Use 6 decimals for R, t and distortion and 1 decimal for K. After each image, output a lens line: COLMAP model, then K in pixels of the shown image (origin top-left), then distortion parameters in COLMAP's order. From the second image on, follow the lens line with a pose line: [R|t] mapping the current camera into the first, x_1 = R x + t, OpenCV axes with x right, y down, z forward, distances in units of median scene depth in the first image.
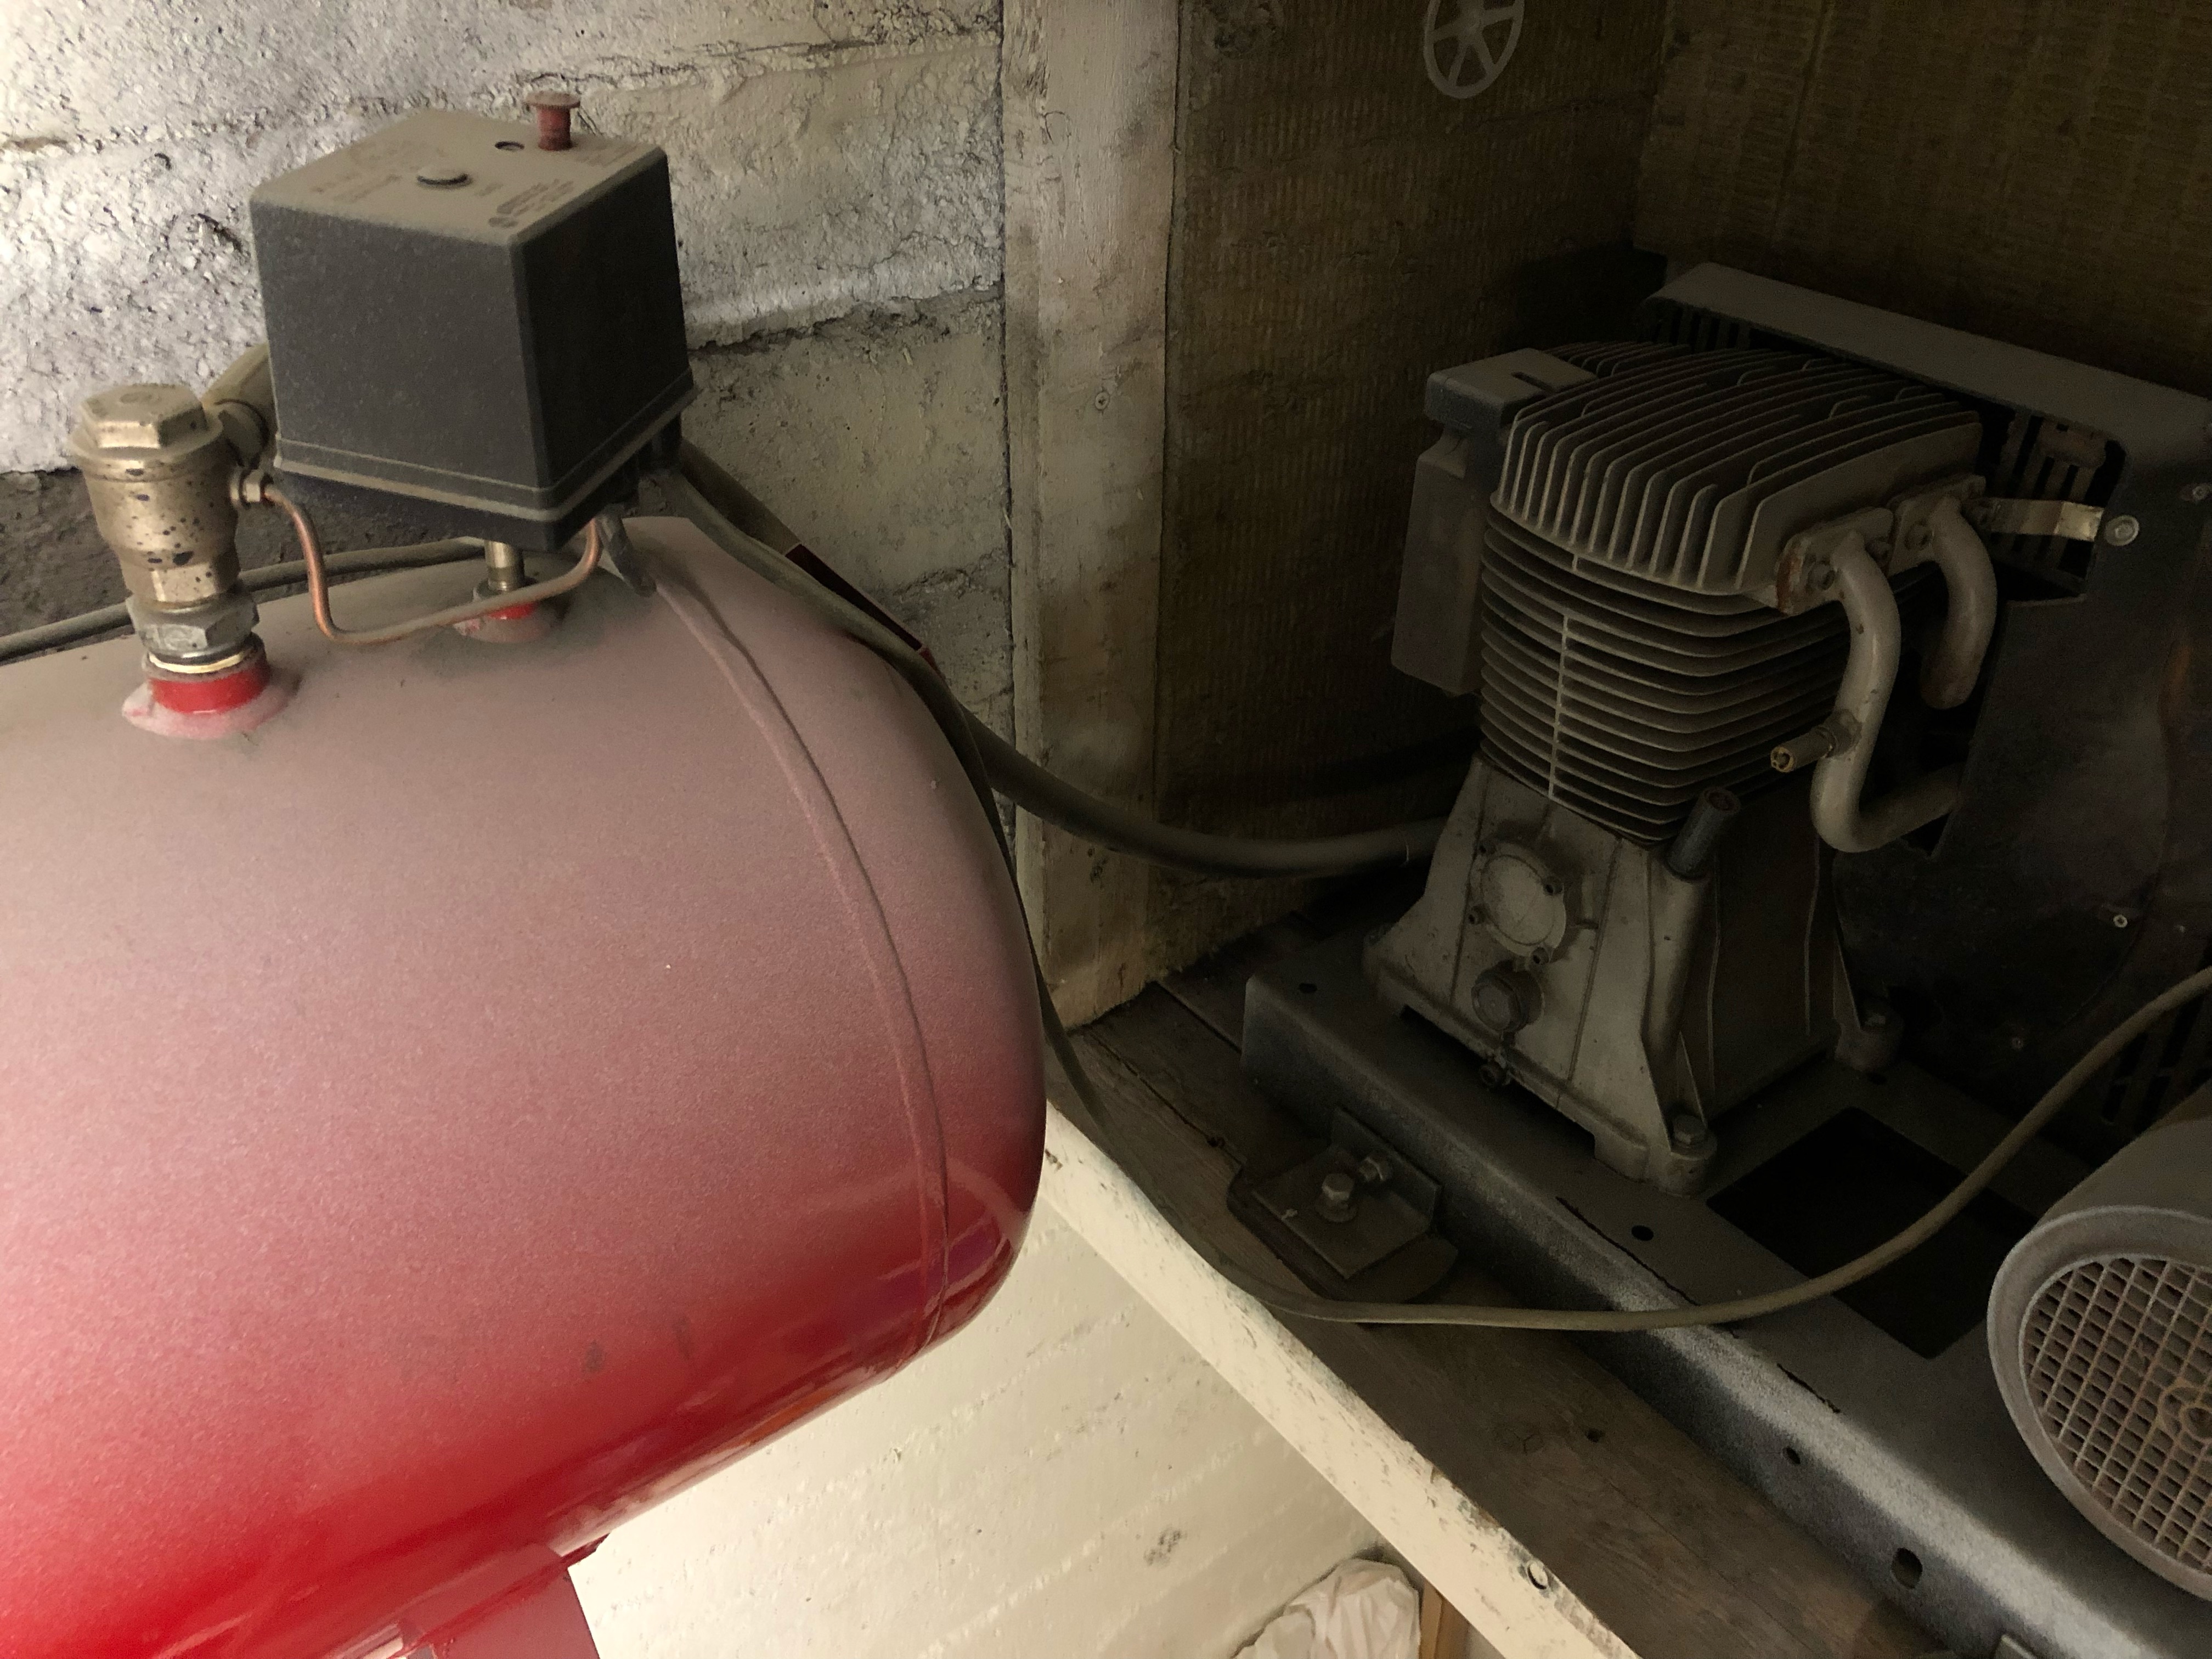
lens RADIAL K [[1785.2, 0, 1091.1], [0, 1785.2, 804.1], [0, 0, 1]] dist [0.029259, -0.033264]
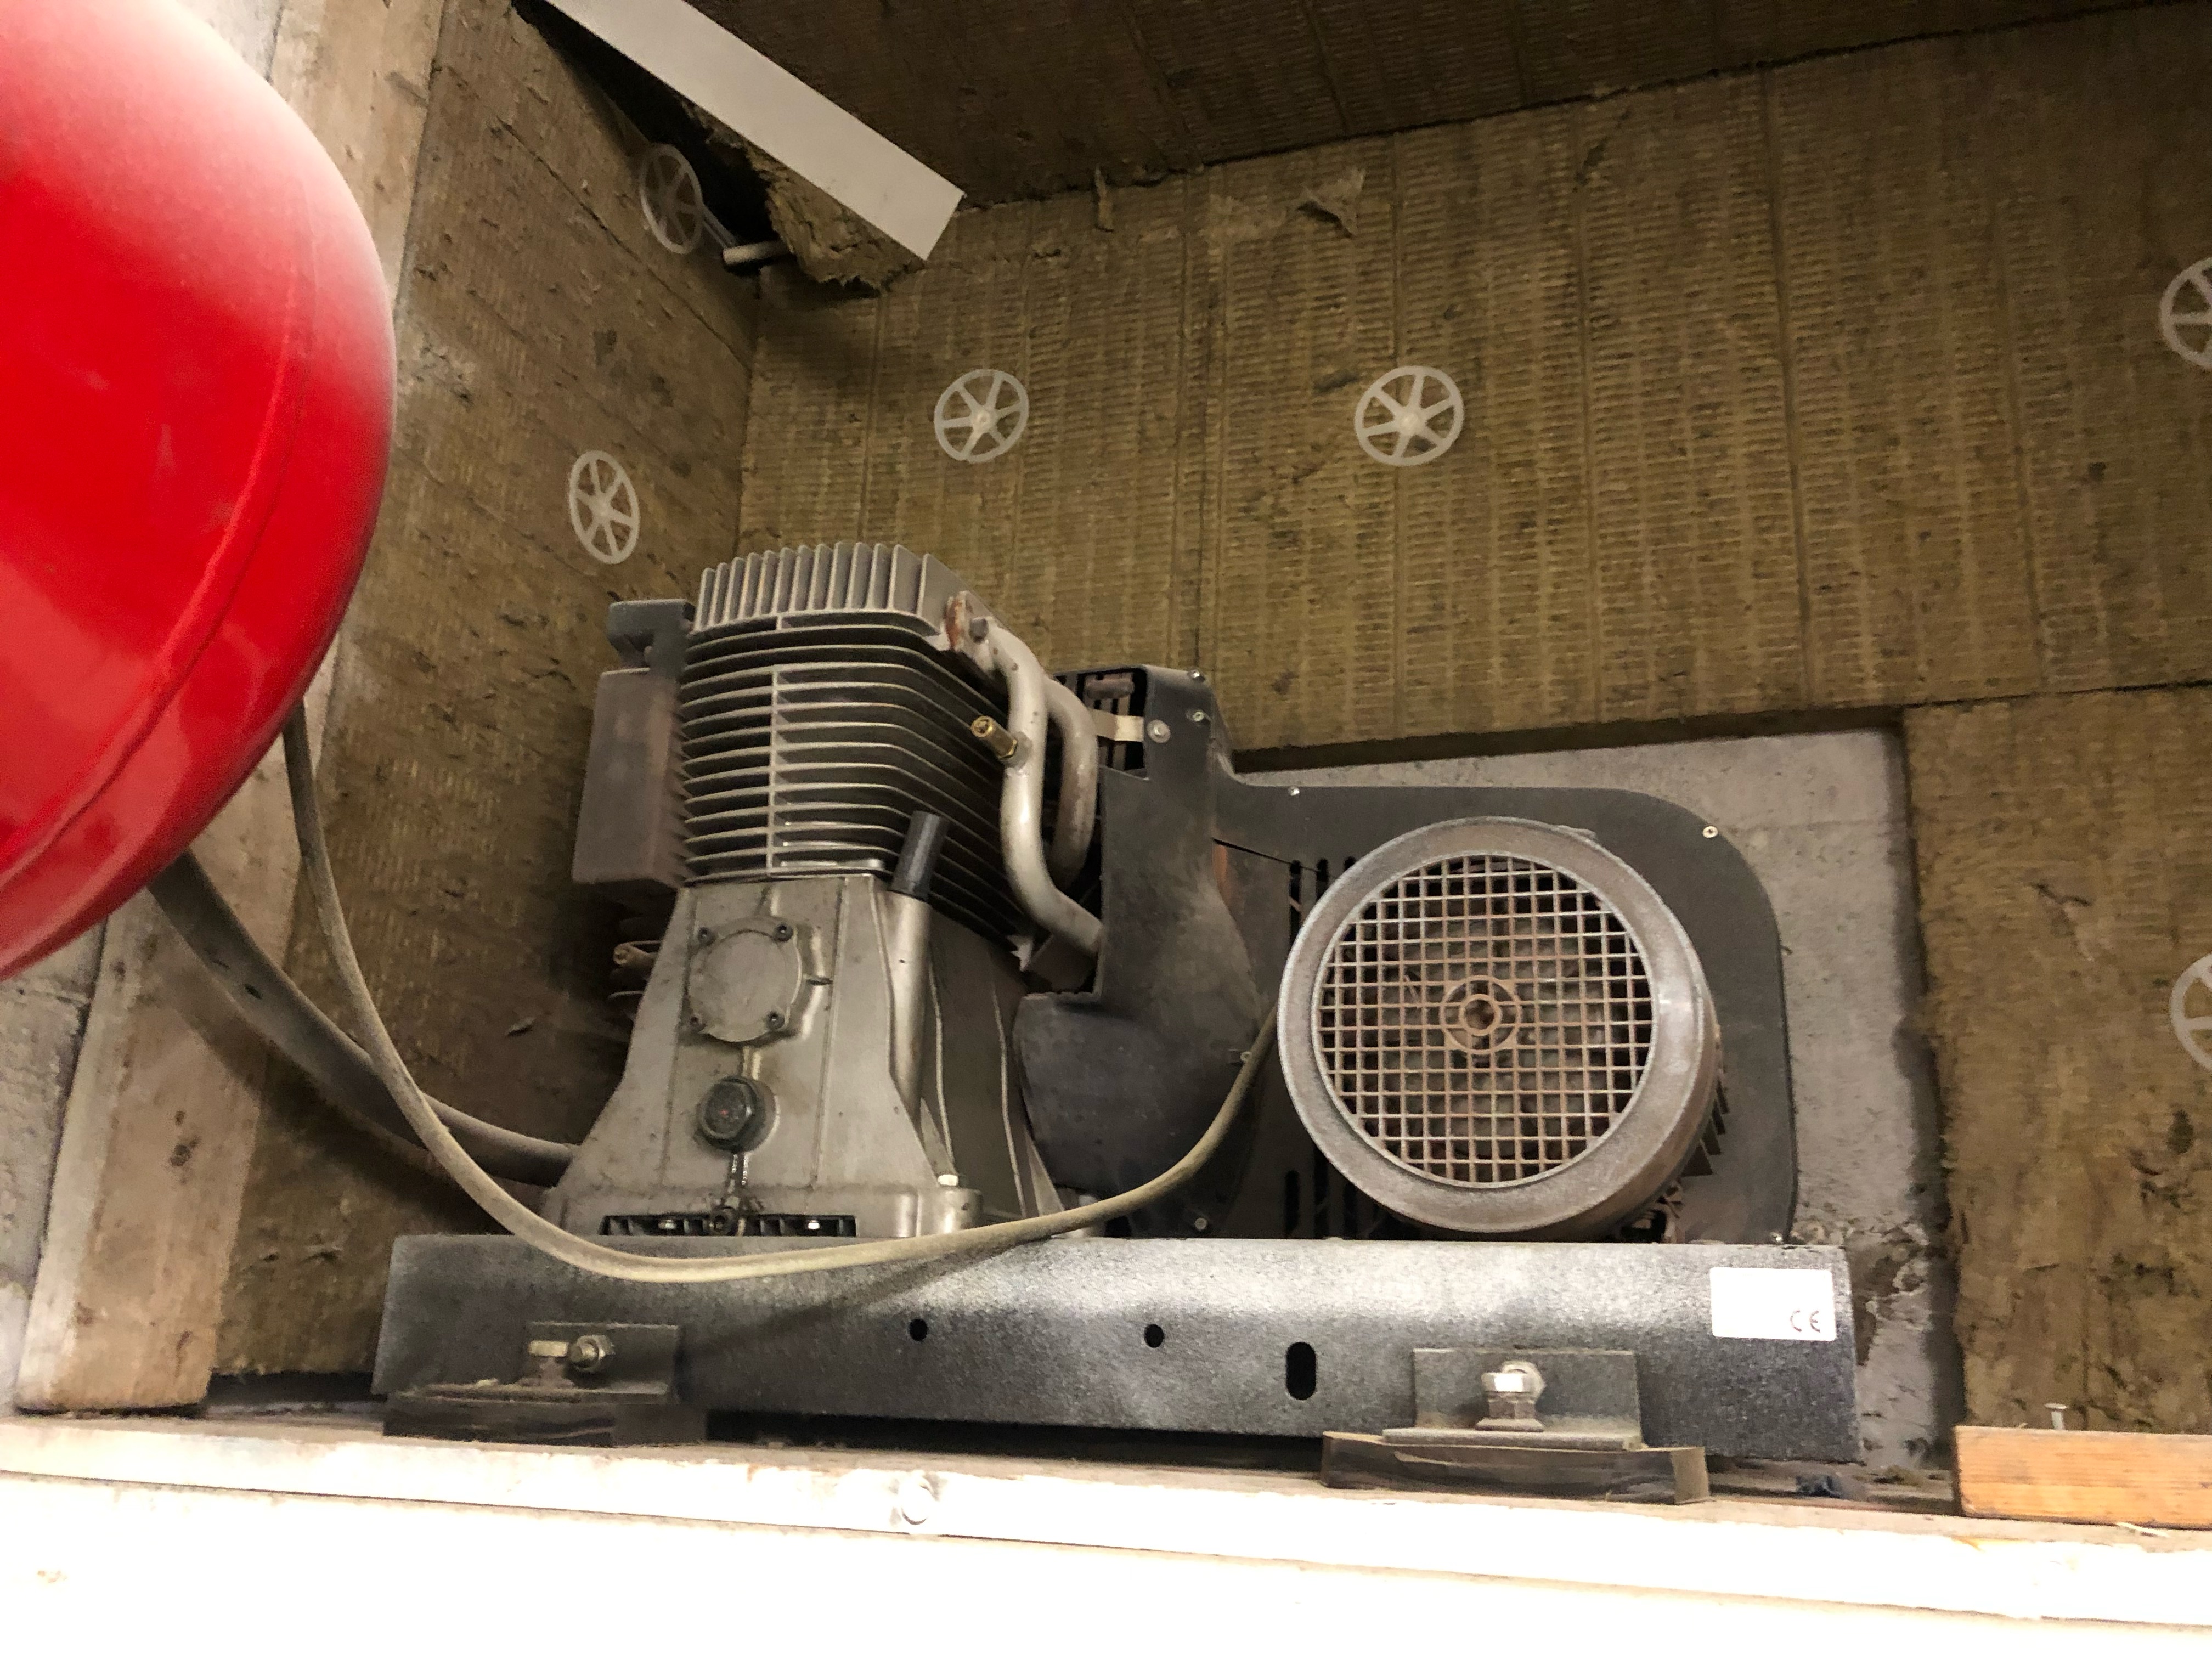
lens RADIAL K [[1785.2, 0, 1119.2], [0, 1785.2, 821.2], [0, 0, 1]] dist [0.029259, -0.033264]
pose [[0.832871, 0.174500, 0.525238, -0.113593], [0.268761, 0.702084, -0.659428, 0.688836], [-0.483831, 0.690383, 0.537847, 0.332482]]
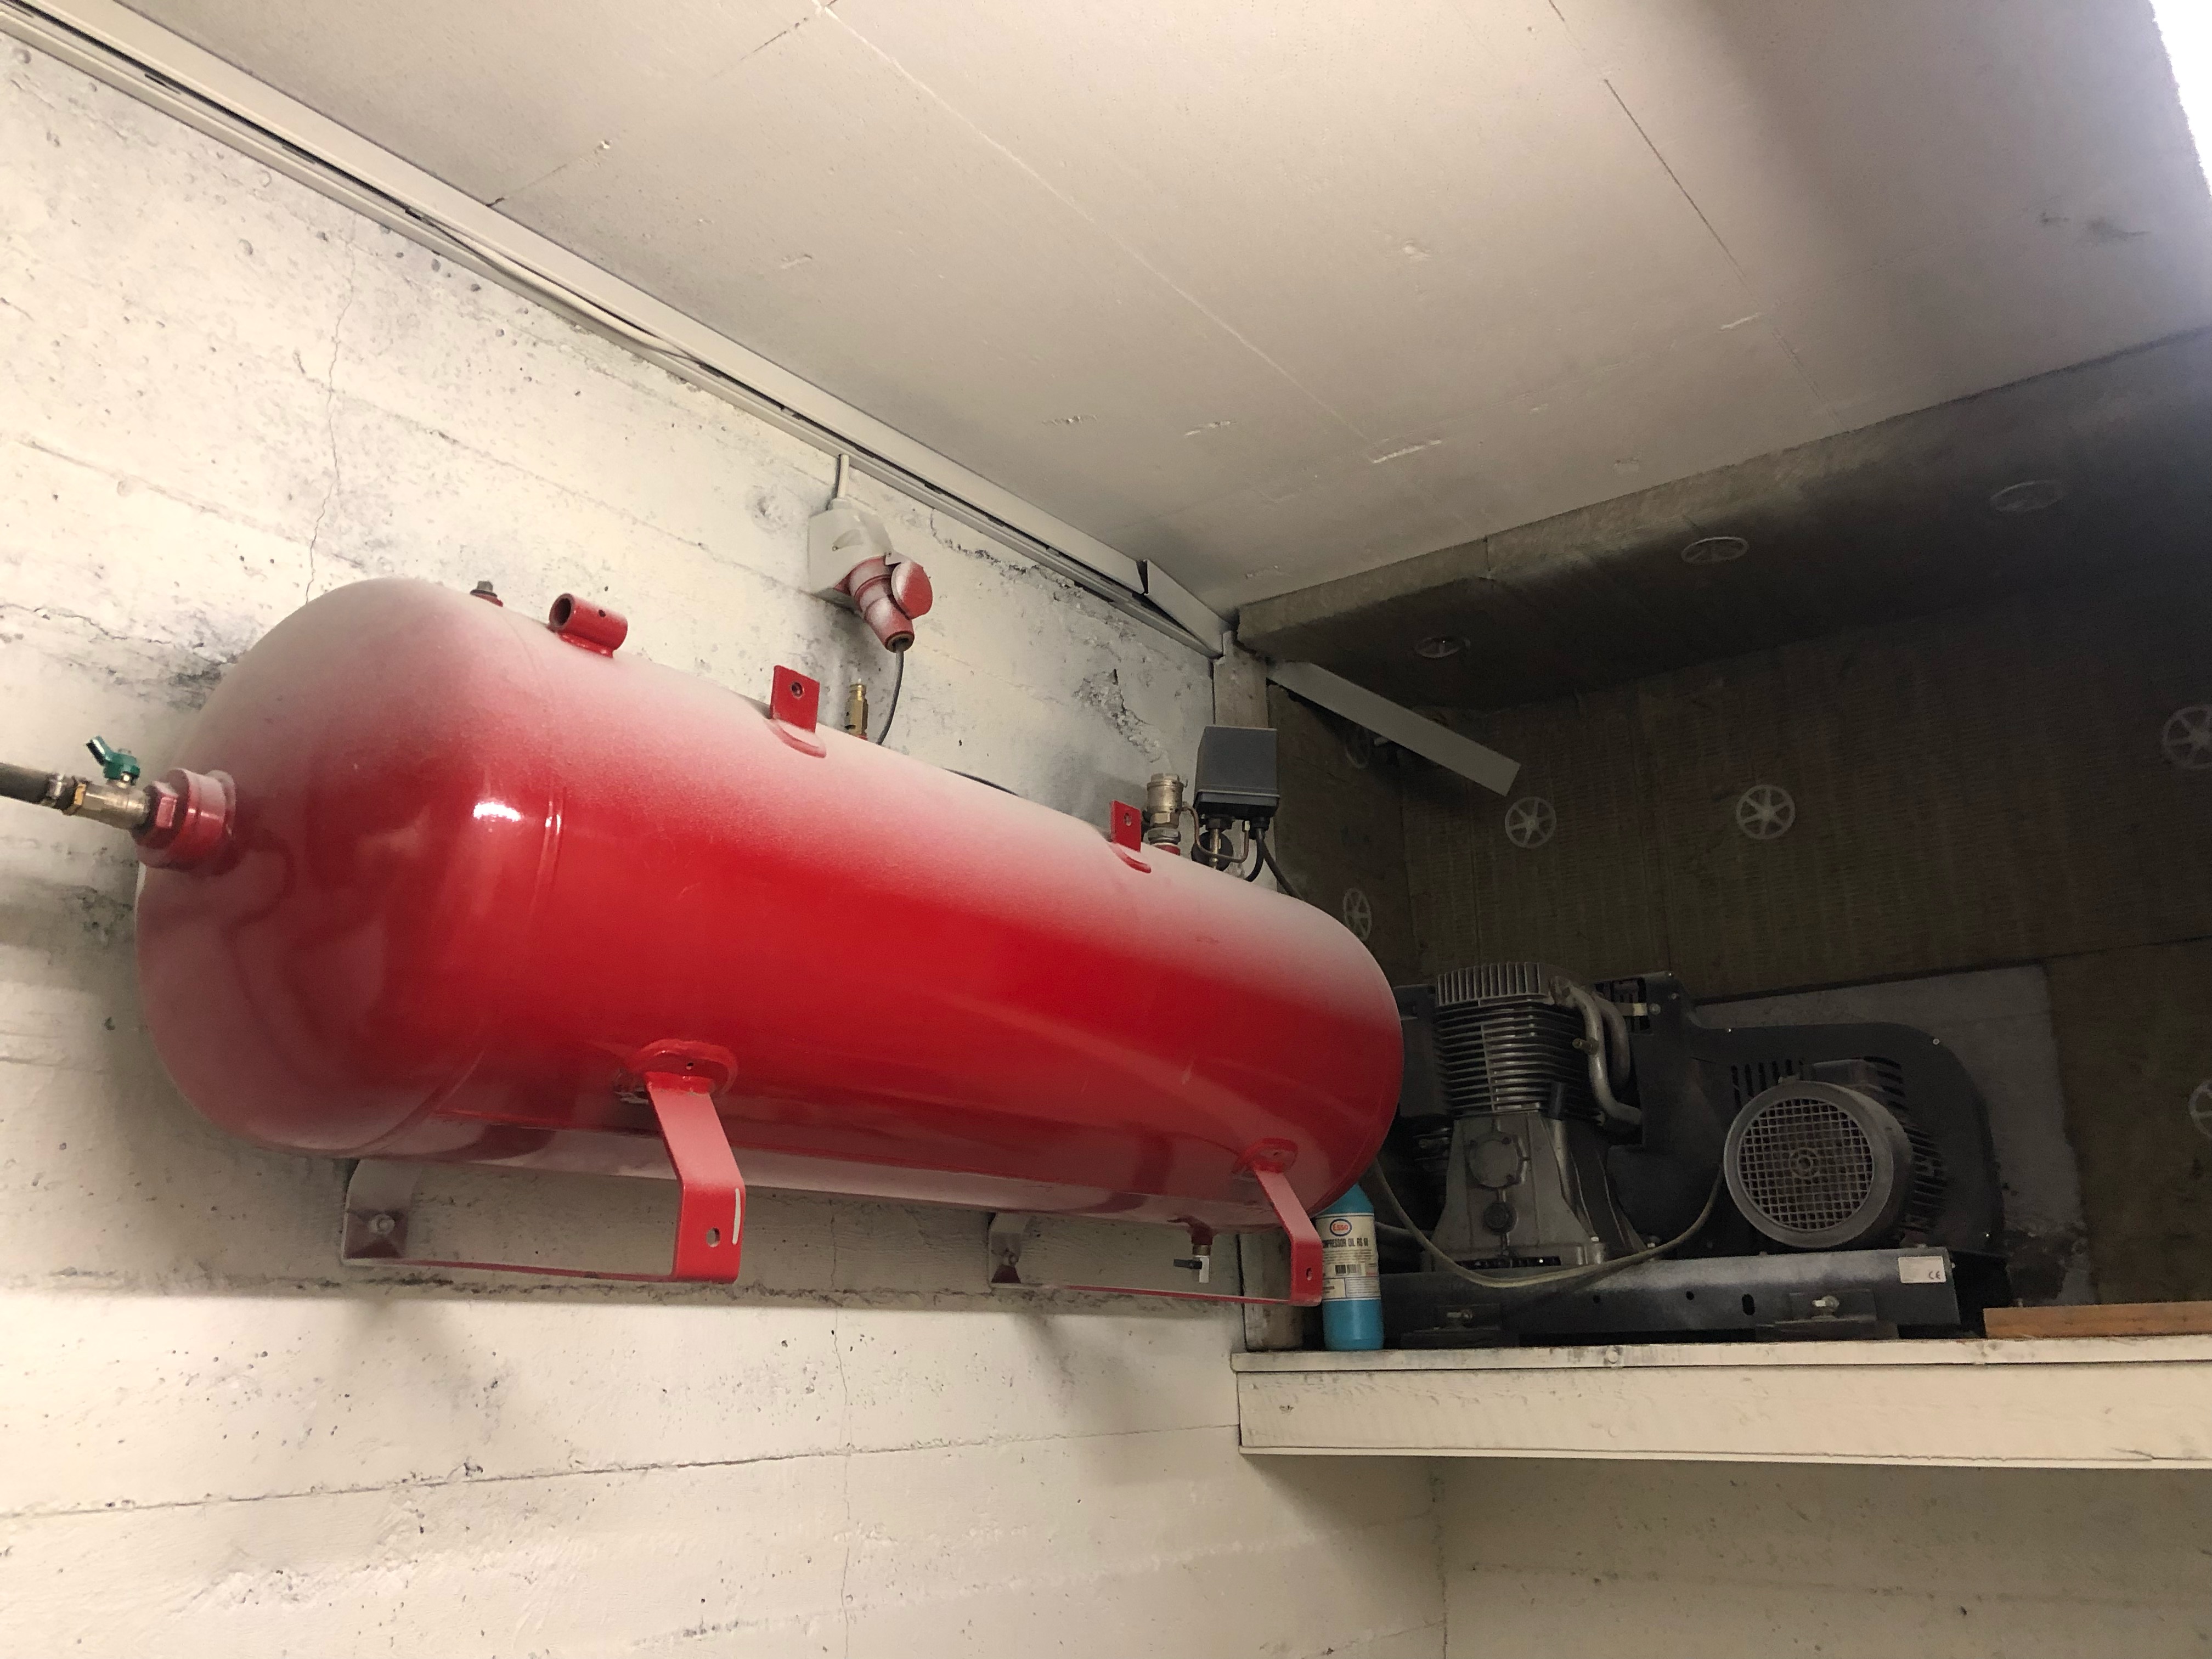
lens RADIAL K [[1785.2, 0, 1087.5], [0, 1785.2, 805.5], [0, 0, 1]] dist [0.029259, -0.033264]
pose [[0.962219, 0.050119, 0.267625, -0.921499], [0.168018, 0.664153, -0.728471, 1.365468], [-0.214254, 0.745915, 0.630640, -0.701158]]
